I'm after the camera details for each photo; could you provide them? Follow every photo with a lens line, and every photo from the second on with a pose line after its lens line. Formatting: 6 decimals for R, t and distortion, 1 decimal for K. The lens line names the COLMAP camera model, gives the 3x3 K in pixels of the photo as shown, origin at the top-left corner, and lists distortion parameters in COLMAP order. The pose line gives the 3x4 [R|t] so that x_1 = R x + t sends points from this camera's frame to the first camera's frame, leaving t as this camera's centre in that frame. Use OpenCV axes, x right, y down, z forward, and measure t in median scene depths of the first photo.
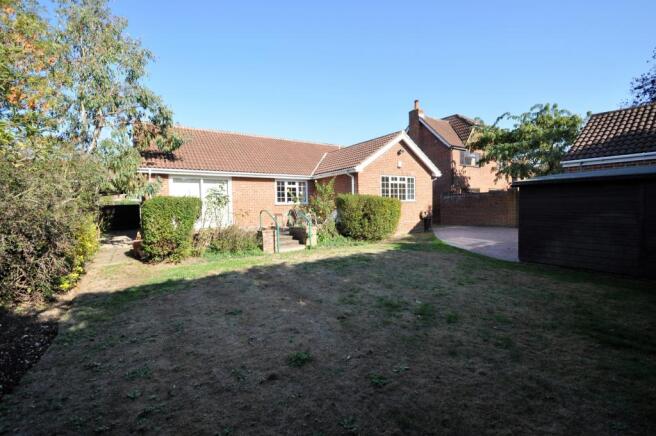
lens RADIAL K [[292.0, 0, 329.3], [0, 292.0, 220.5], [0, 0, 1]] dist [-0.005802, -0.000453]
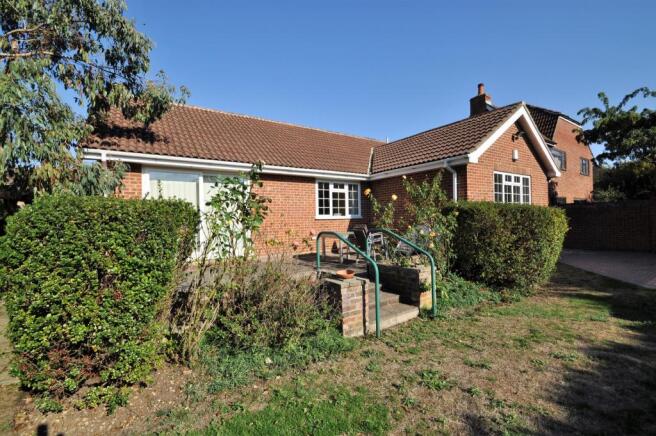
lens RADIAL K [[292.0, 0, 327.1], [0, 292.0, 214.0], [0, 0, 1]] dist [-0.005802, -0.000453]
pose [[0.999993, 0.003470, -0.001329, -0.160740], [-0.003549, 0.997863, -0.065248, -0.023683], [0.001100, 0.065252, 0.997868, 0.372048]]
